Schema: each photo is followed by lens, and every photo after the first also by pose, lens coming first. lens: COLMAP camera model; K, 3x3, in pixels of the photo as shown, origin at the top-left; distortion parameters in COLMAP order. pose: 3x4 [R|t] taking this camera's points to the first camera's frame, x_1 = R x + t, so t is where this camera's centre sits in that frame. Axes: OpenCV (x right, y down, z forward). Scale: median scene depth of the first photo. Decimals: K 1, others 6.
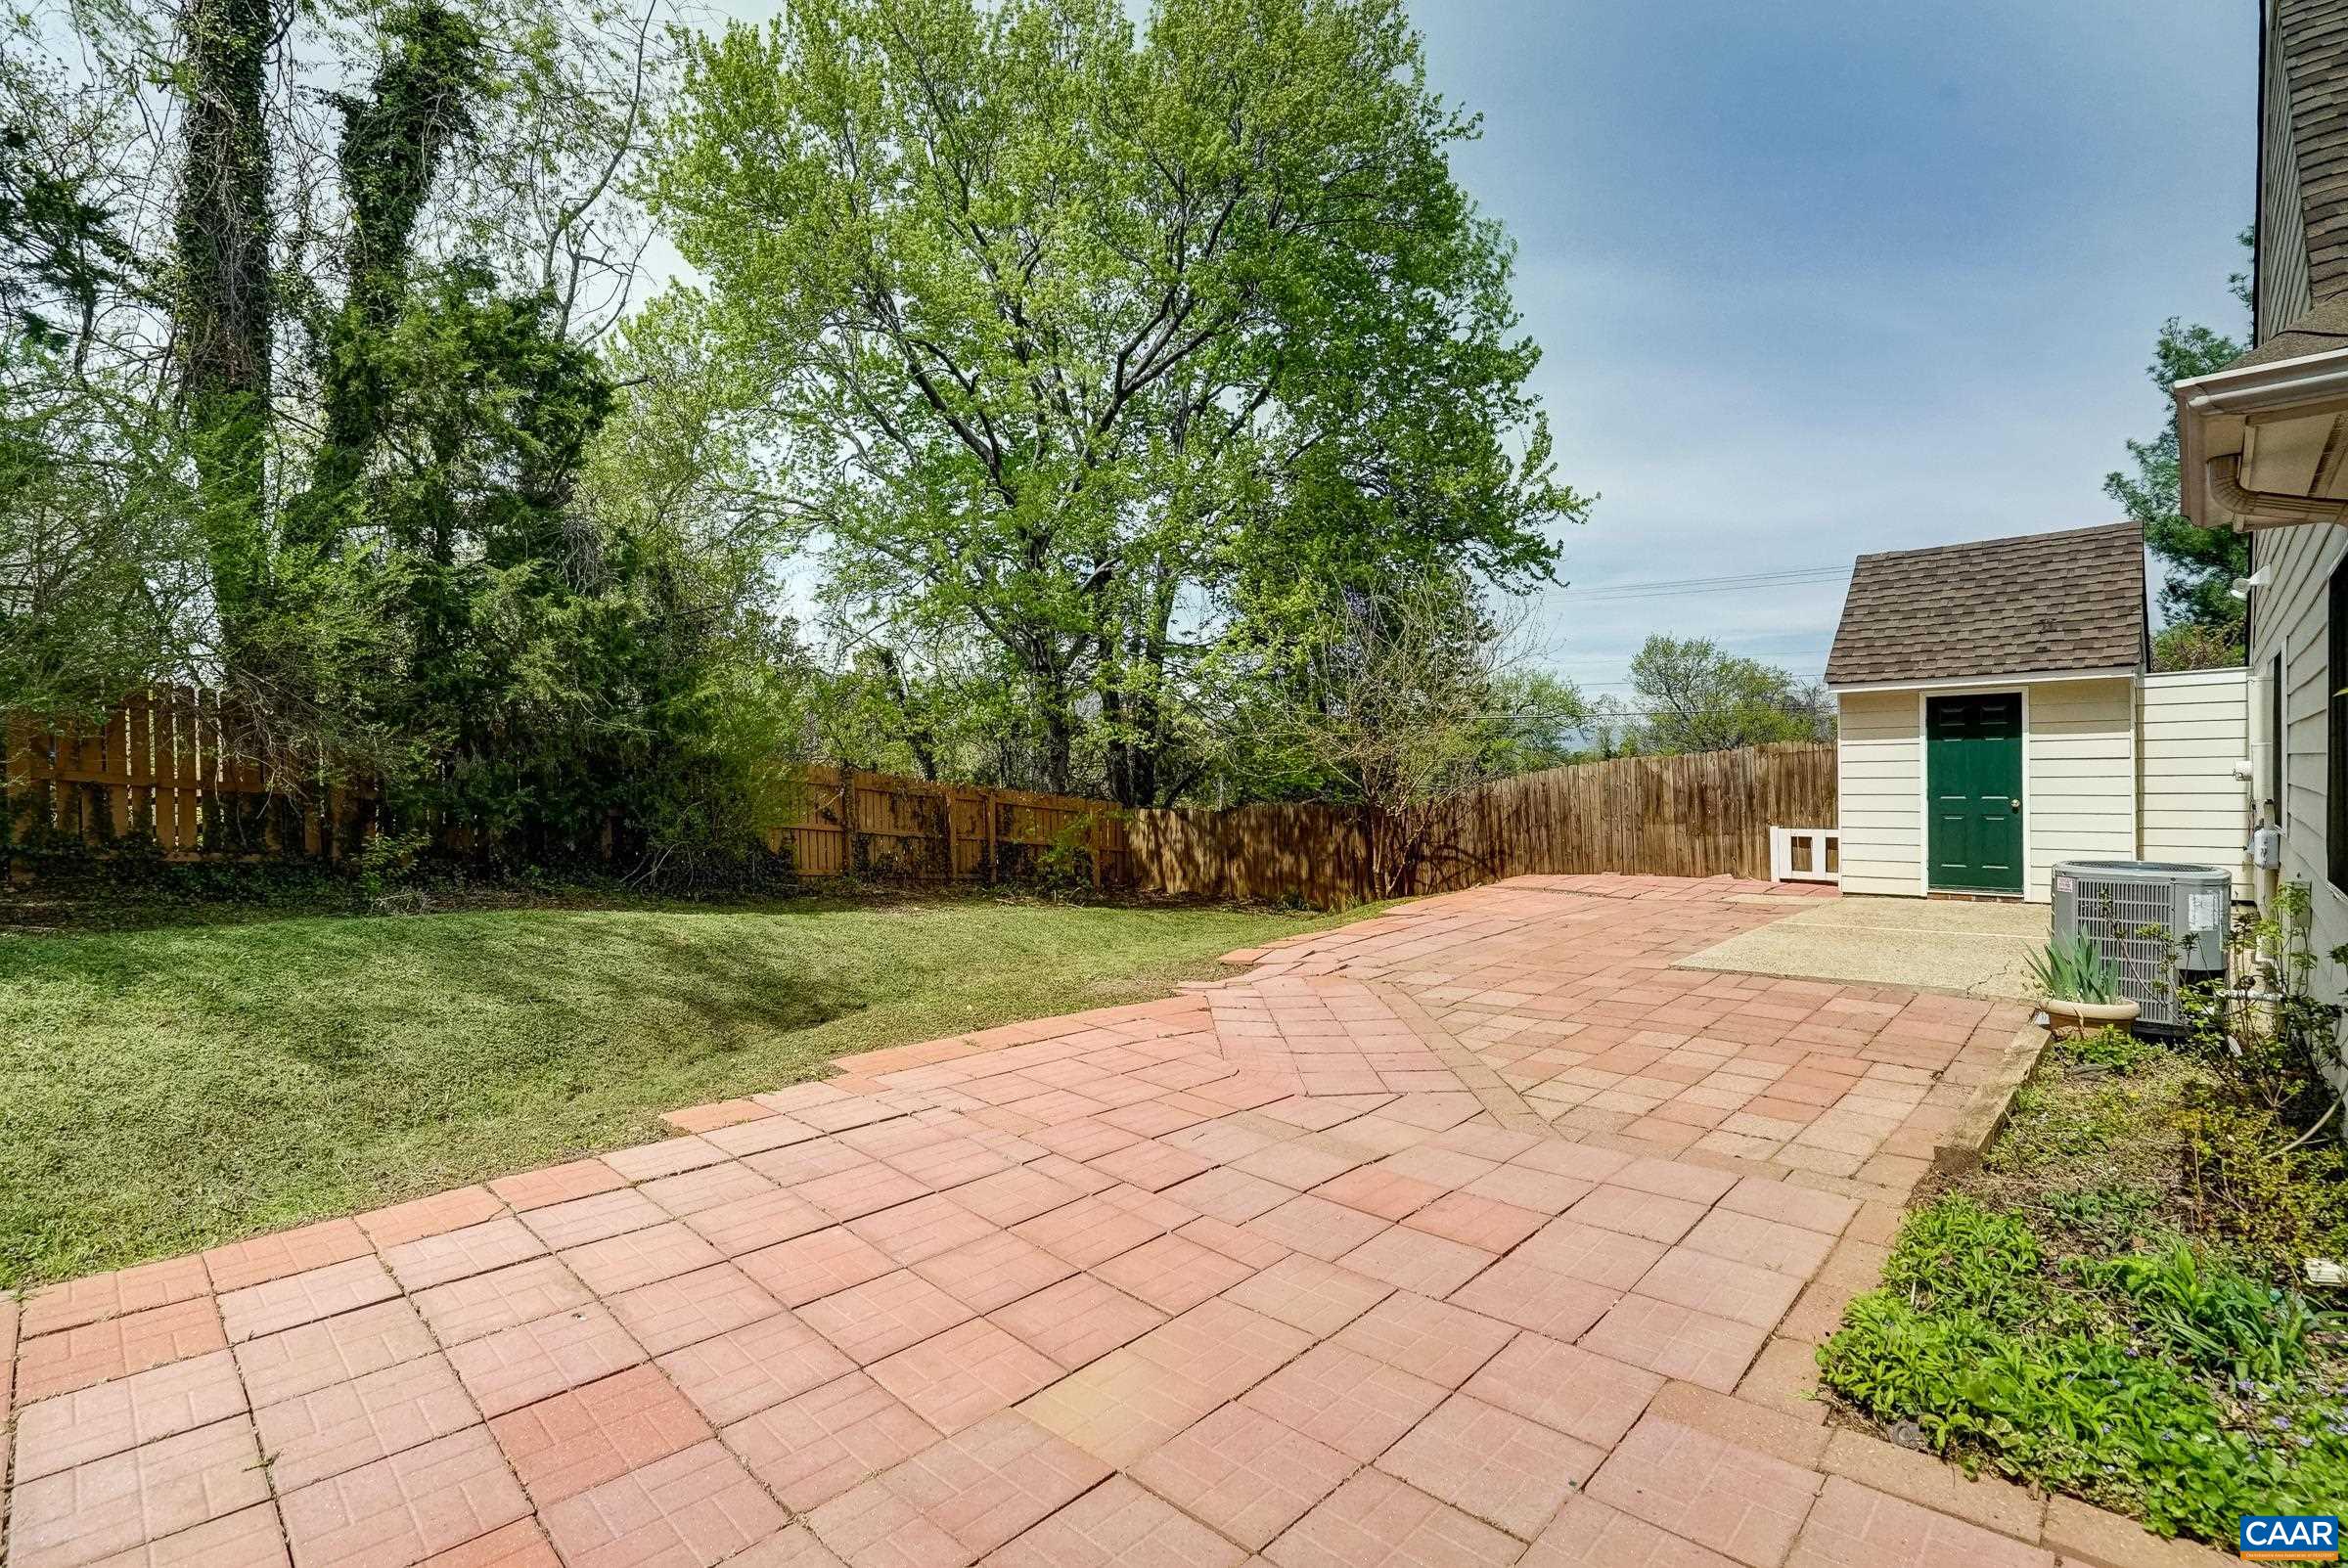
lens RADIAL K [[1110.6, 0, 1171.0], [0, 1110.6, 829.0], [0, 0, 1]] dist [-0.059396, 0.020120]
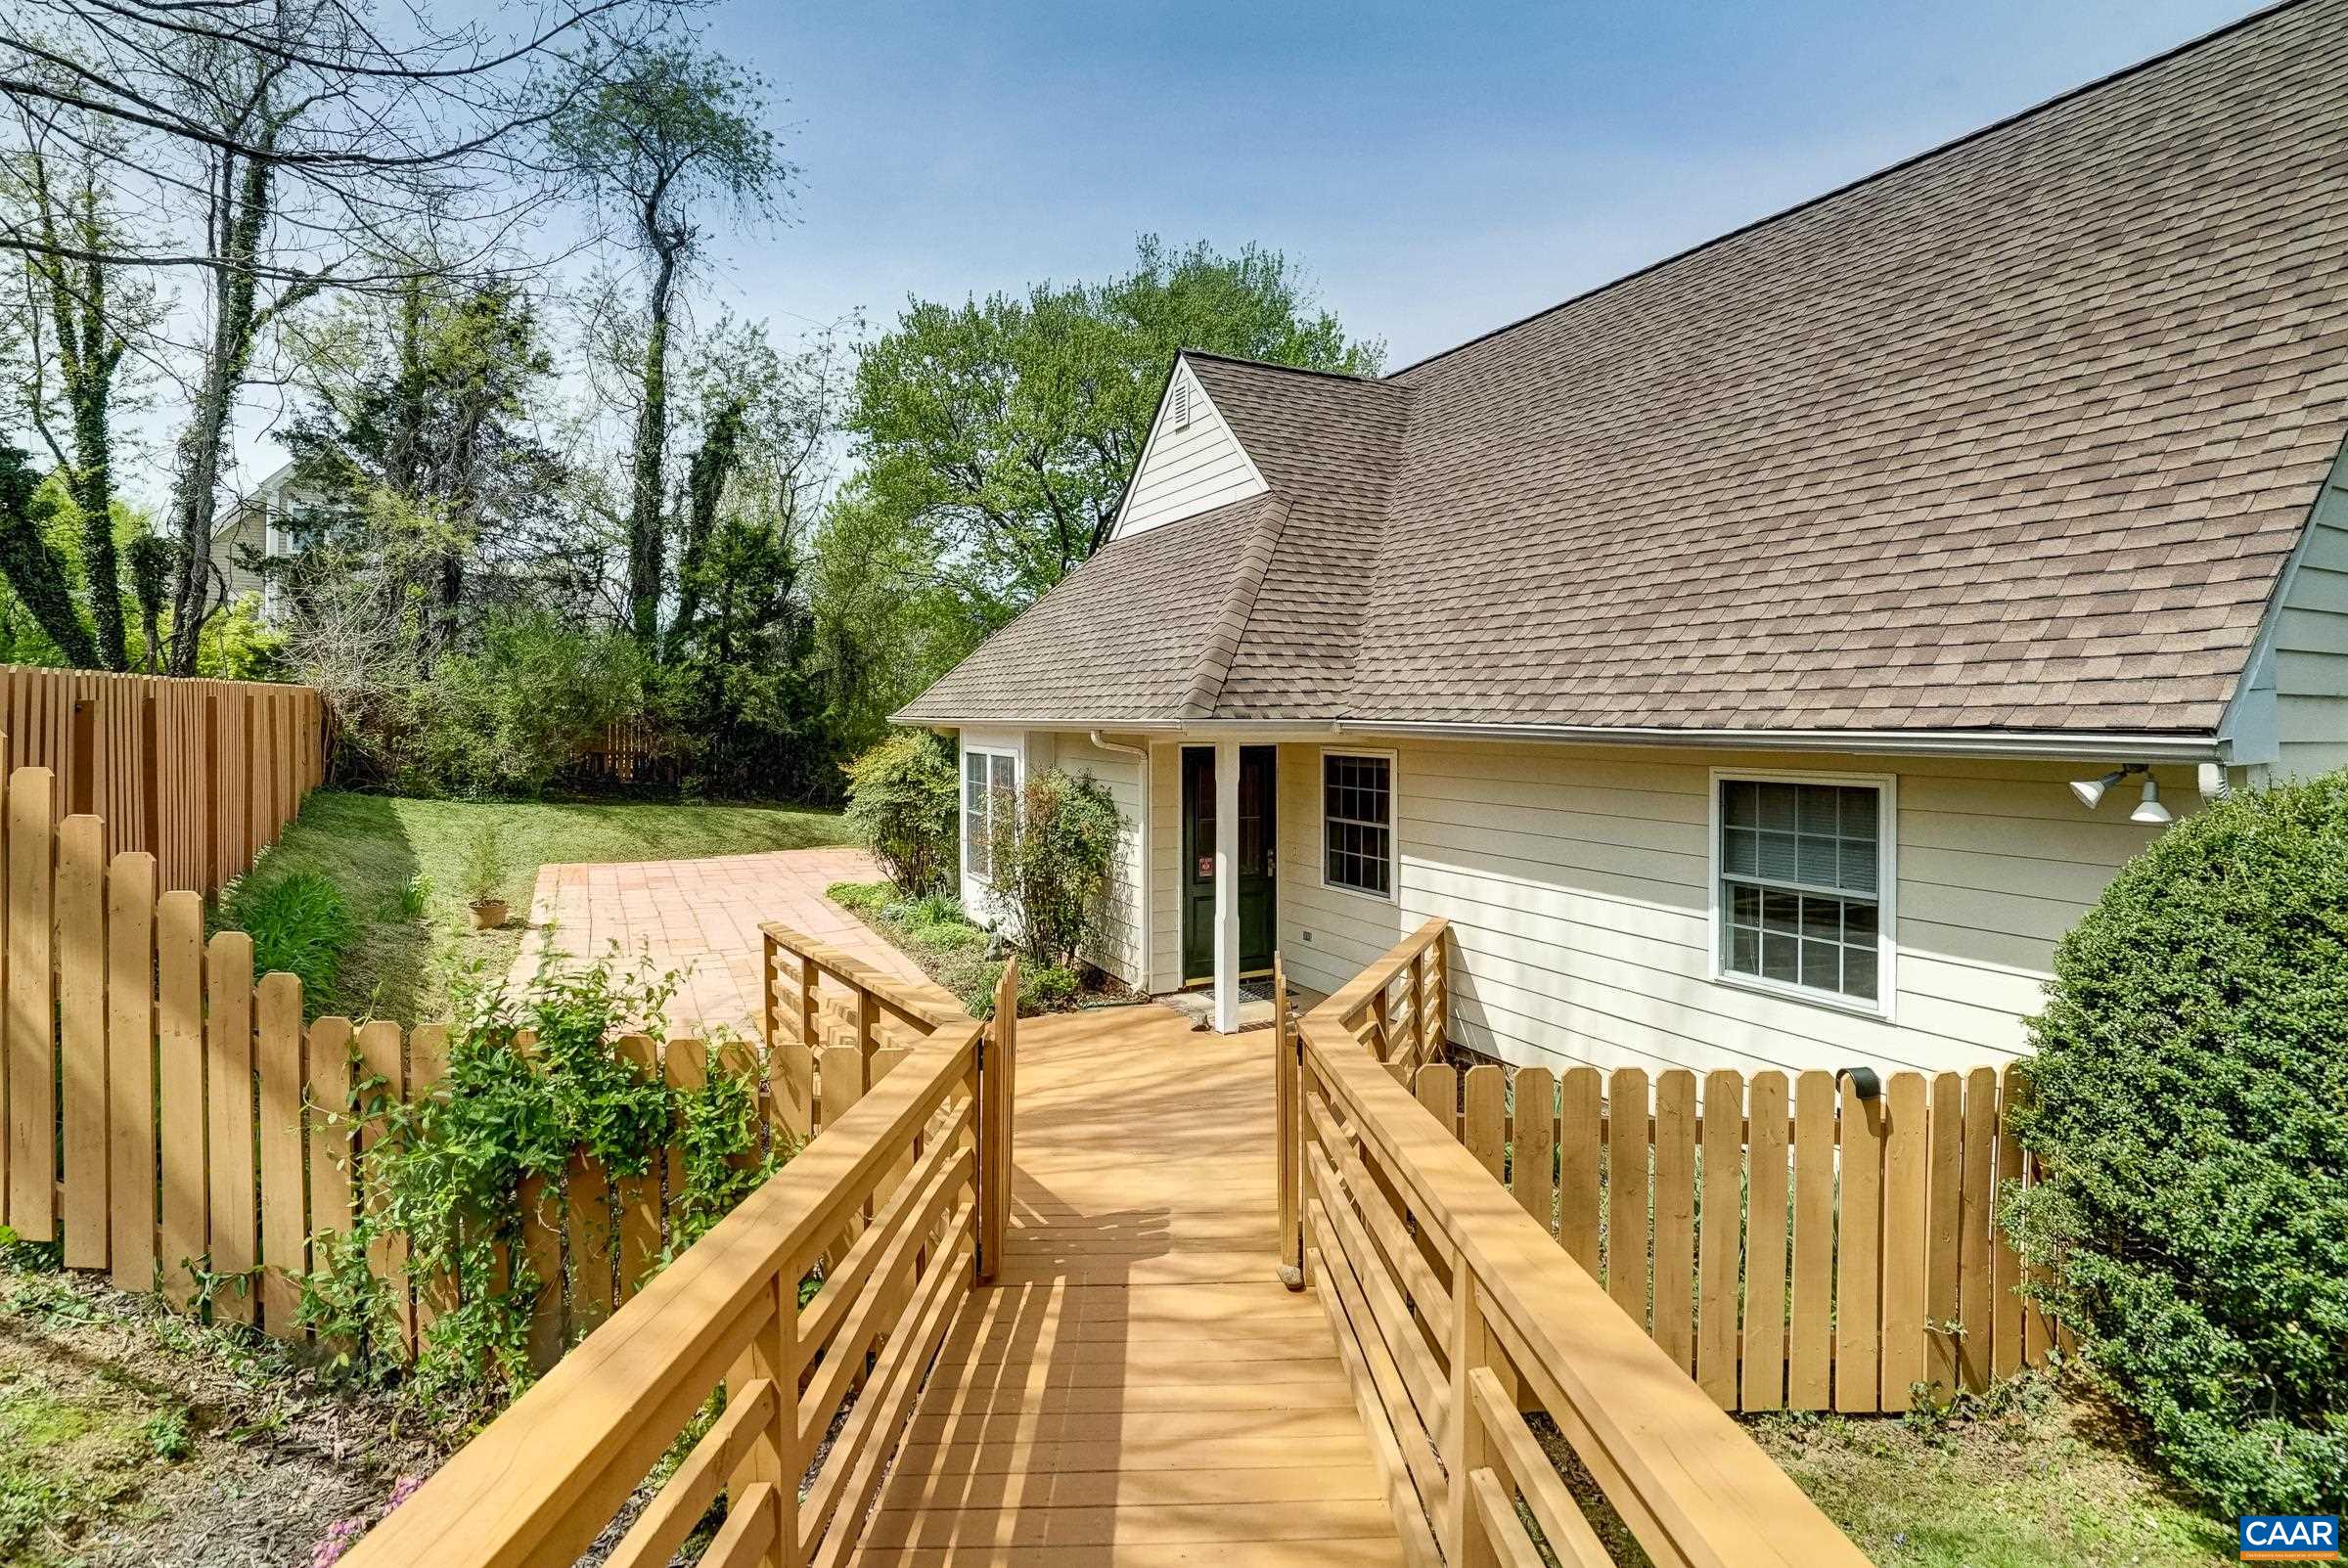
lens RADIAL K [[1090.7, 0, 1143.8], [0, 1090.7, 743.0], [0, 0, 1]] dist [-0.065388, 0.023506]
pose [[0.952458, 0.017755, -0.304151, 0.933469], [-0.023586, 0.999602, -0.015509, -0.052232], [0.303754, 0.021945, 0.952498, -0.964949]]
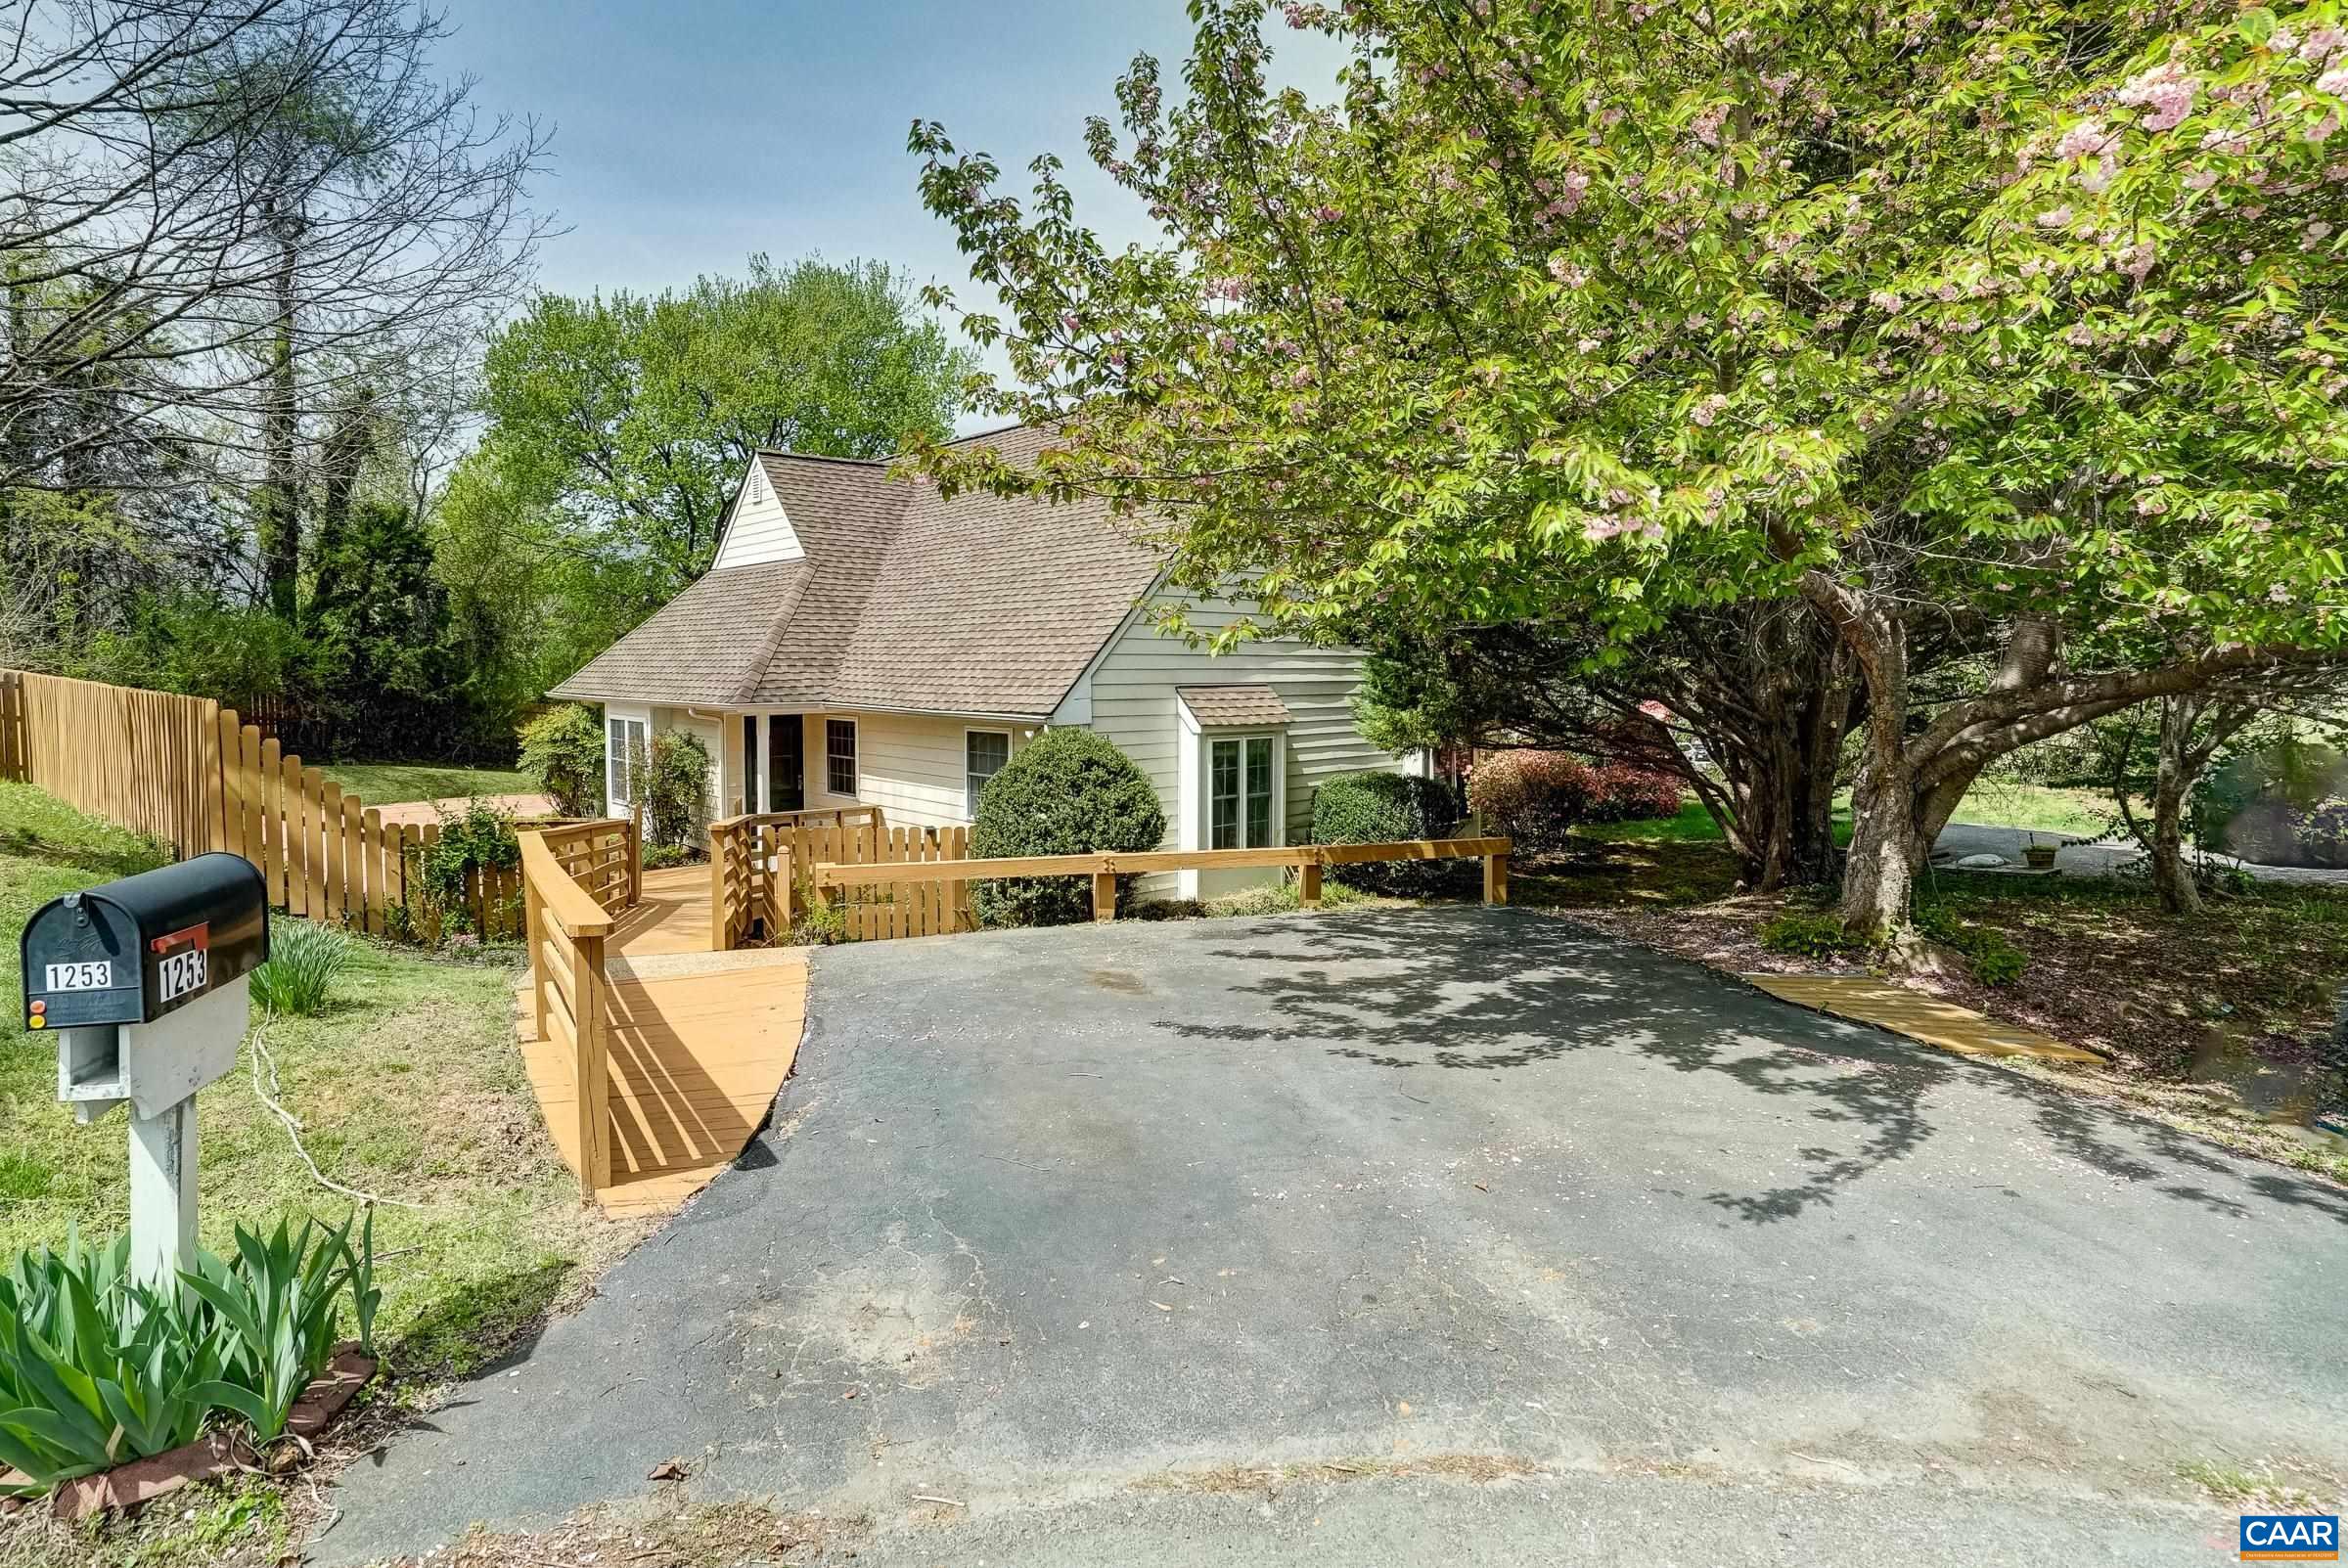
lens RADIAL K [[1209.8, 0, 1121.6], [0, 1209.8, 738.9], [0, 0, 1]] dist [-0.076421, 0.058738]
pose [[0.998563, 0.013758, -0.051795, 1.301353], [-0.012858, 0.999761, 0.017658, -0.067533], [0.052026, -0.016967, 0.998502, -1.751002]]
